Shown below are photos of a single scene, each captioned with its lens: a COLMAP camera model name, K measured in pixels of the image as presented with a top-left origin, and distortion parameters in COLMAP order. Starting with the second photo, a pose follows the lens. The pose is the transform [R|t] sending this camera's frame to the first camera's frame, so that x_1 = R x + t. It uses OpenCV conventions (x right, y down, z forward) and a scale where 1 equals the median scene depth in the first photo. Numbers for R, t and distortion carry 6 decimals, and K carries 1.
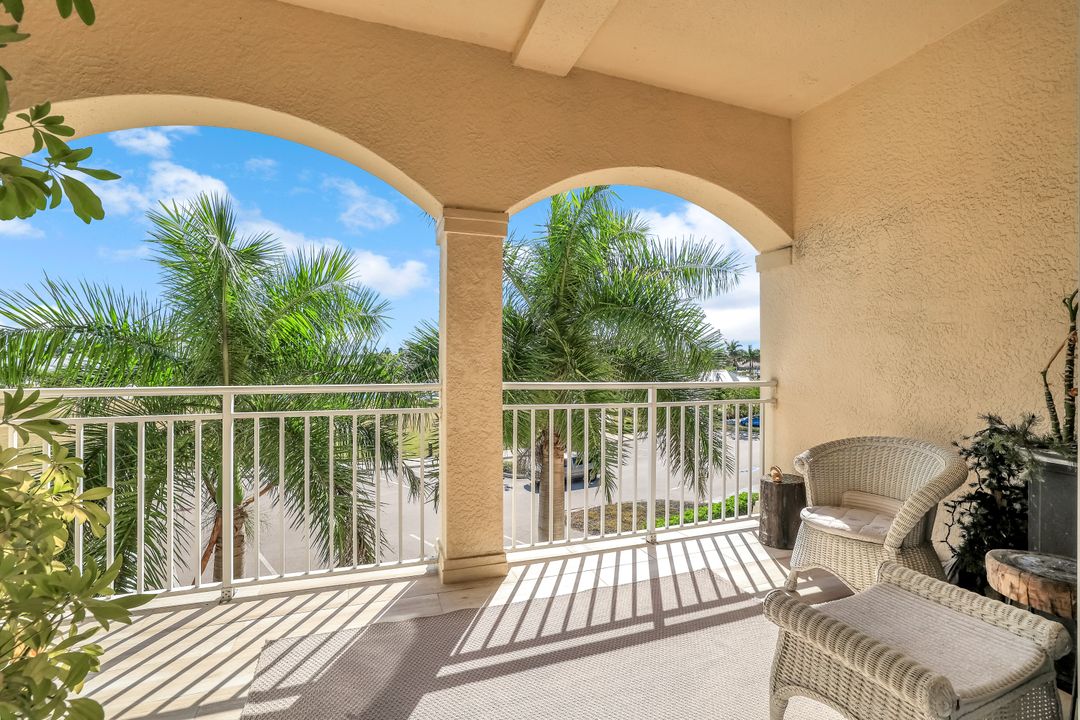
lens RADIAL K [[480.7, 0, 533.2], [0, 480.7, 350.2], [0, 0, 1]] dist [-0.045589, 0.020841]
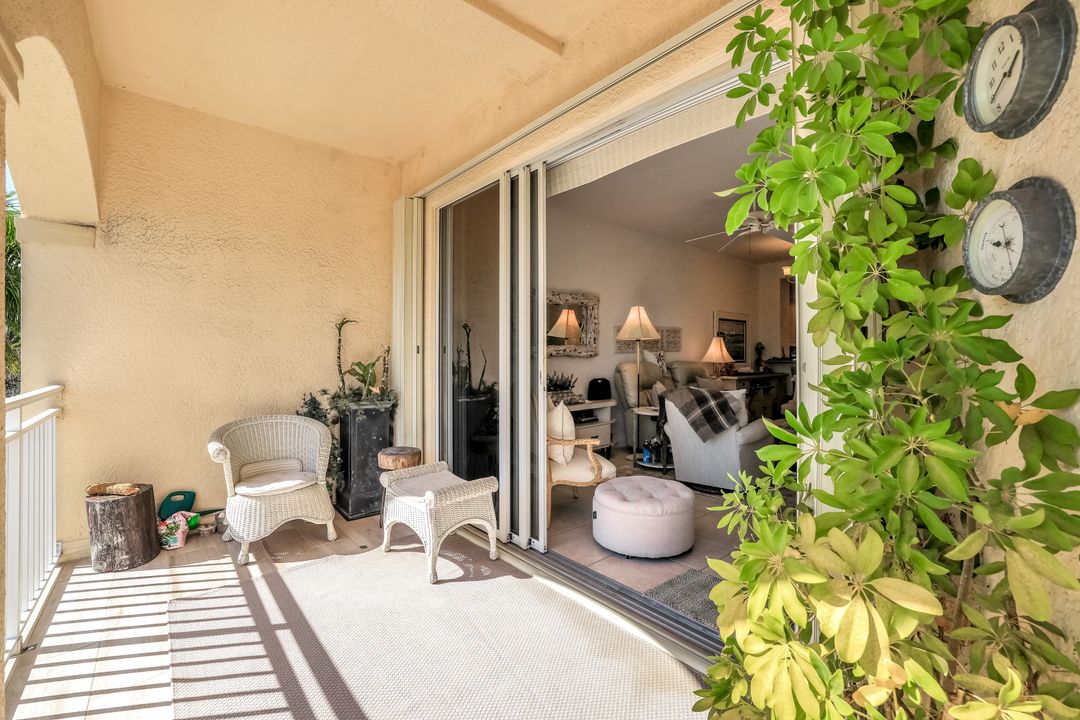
lens RADIAL K [[470.2, 0, 524.7], [0, 470.2, 354.3], [0, 0, 1]] dist [-0.000598, 0.000072]
pose [[-0.356569, 0.000020, 0.934269, -0.655637], [-0.010748, 0.999934, -0.004124, 0.009831], [-0.934207, -0.011512, -0.356545, 0.699032]]
